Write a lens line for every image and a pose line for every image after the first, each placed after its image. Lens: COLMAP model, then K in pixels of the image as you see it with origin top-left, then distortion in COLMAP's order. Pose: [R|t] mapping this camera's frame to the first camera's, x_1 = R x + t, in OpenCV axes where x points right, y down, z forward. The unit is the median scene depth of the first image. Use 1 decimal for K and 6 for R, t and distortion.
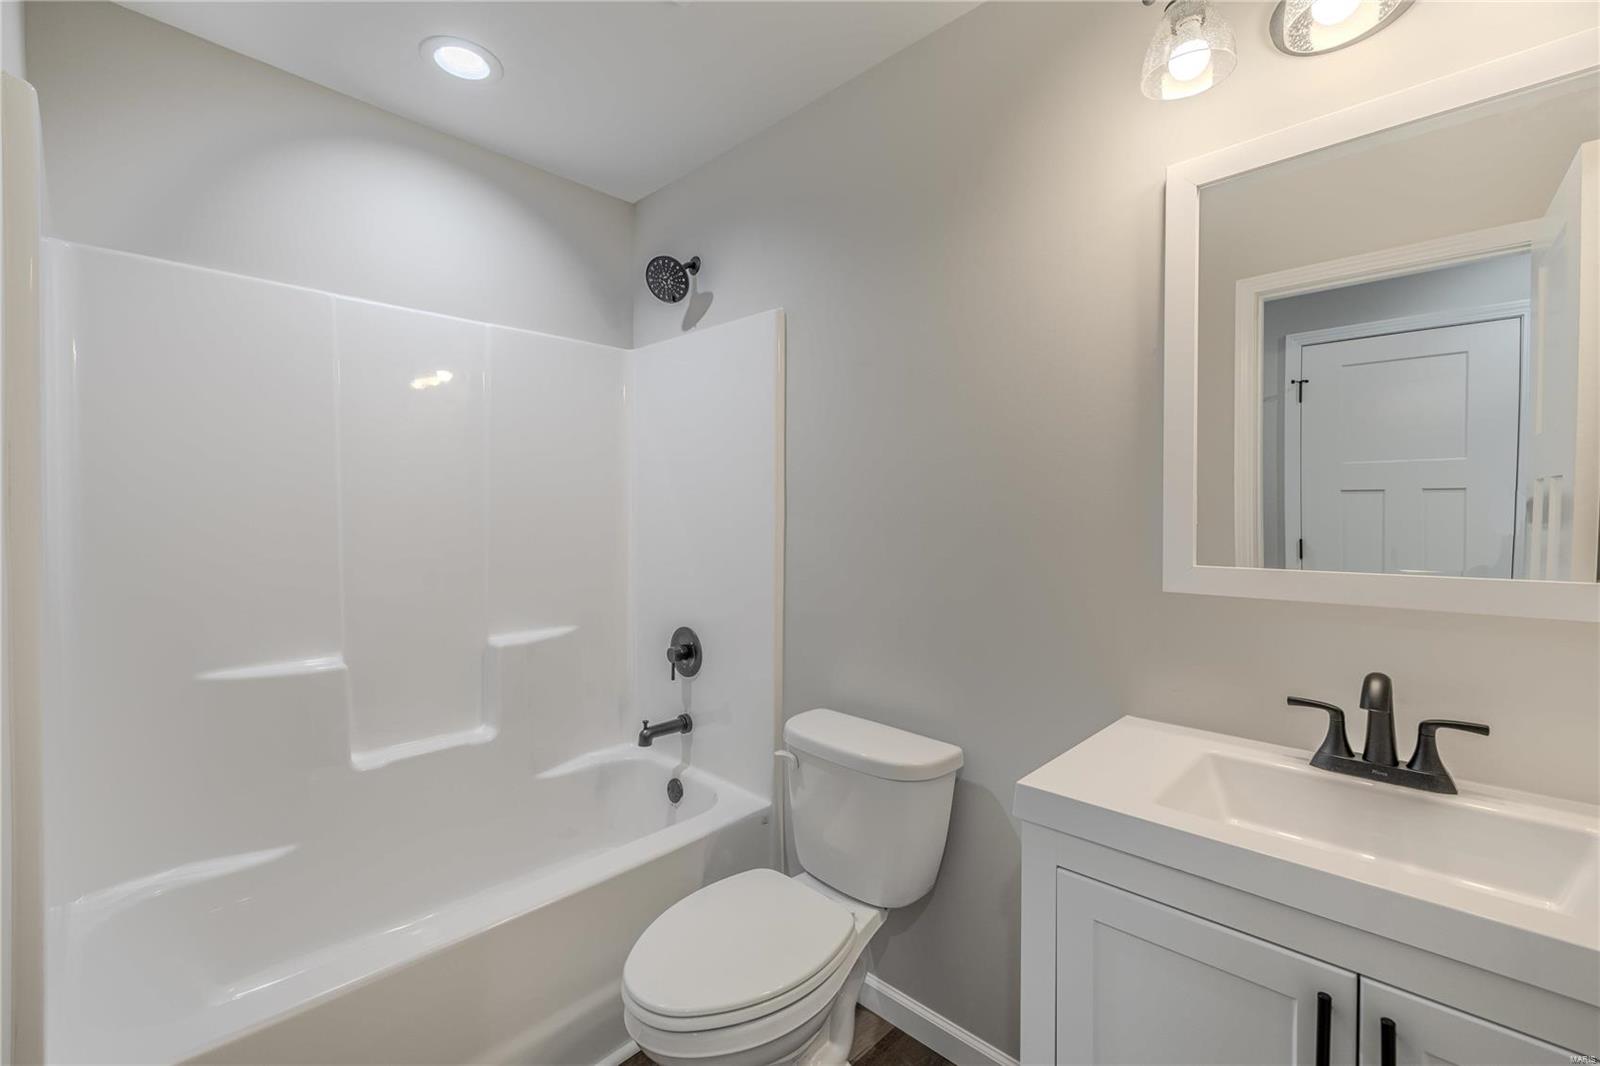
lens RADIAL K [[670.3, 0, 802.9], [0, 670.3, 530.8], [0, 0, 1]] dist [-0.002937, -0.001097]
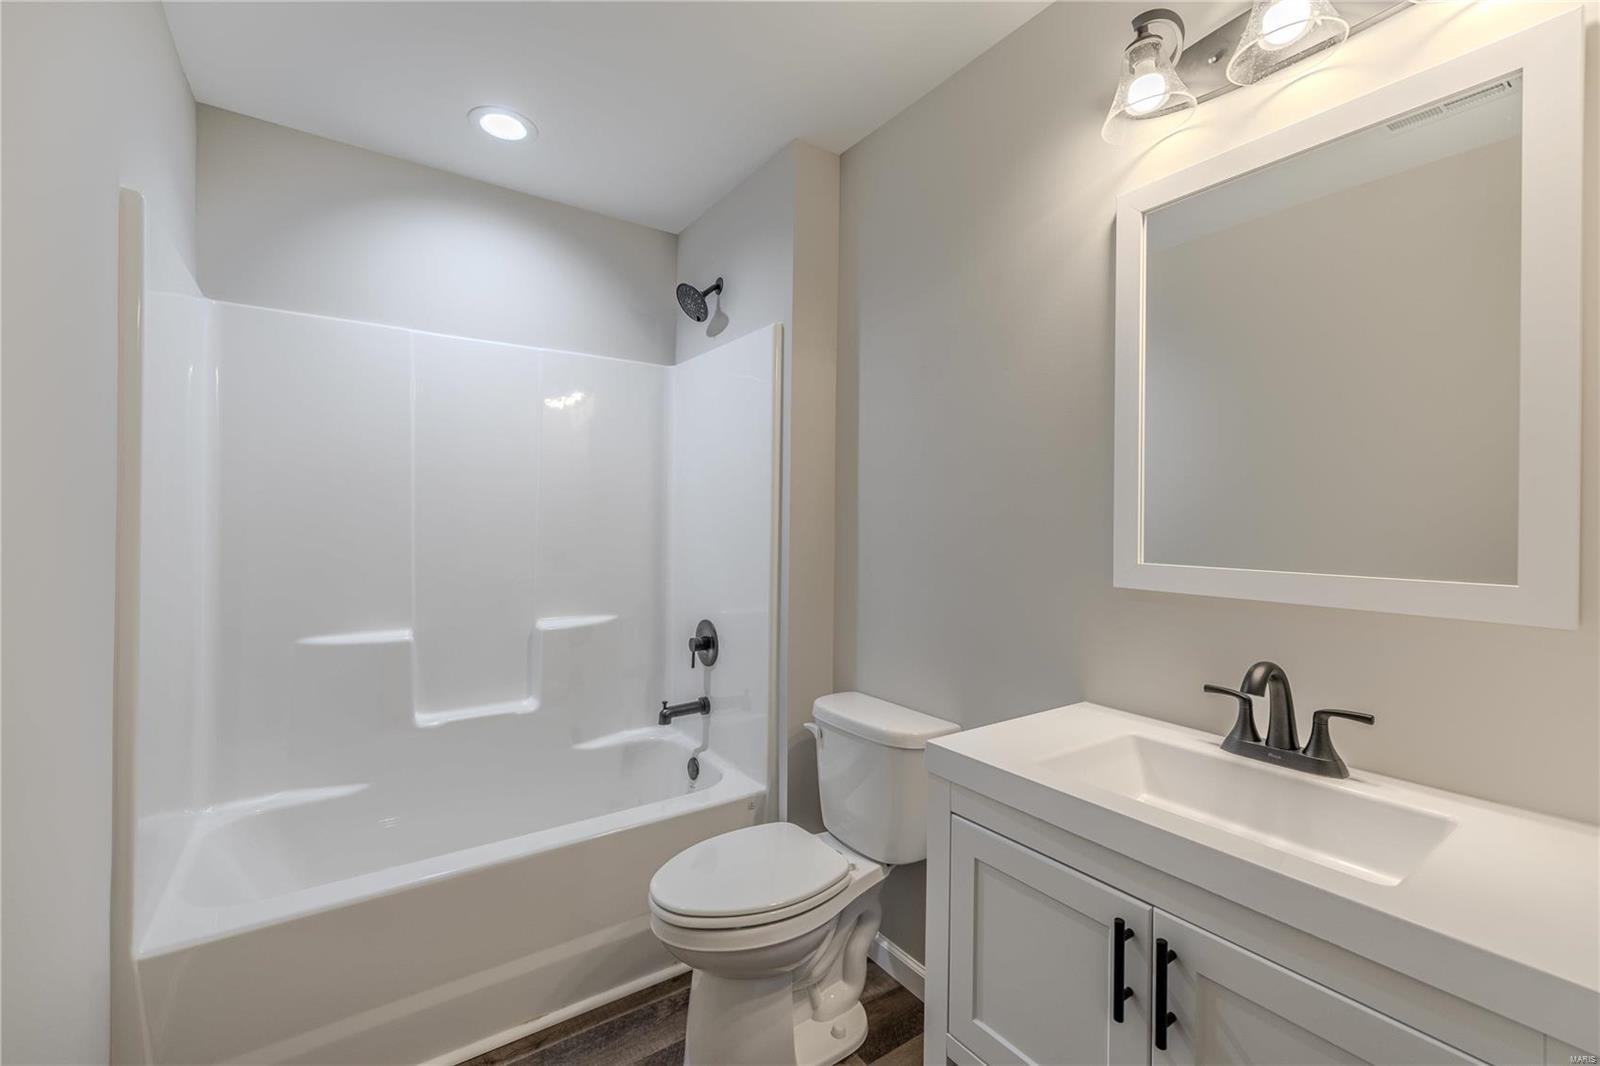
lens RADIAL K [[670.3, 0, 795.2], [0, 670.3, 533.7], [0, 0, 1]] dist [-0.002937, -0.001097]
pose [[0.990561, 0.013758, -0.136380, 0.154633], [-0.015821, 0.999776, -0.014054, 0.024475], [0.136156, 0.016079, 0.990557, -0.088468]]
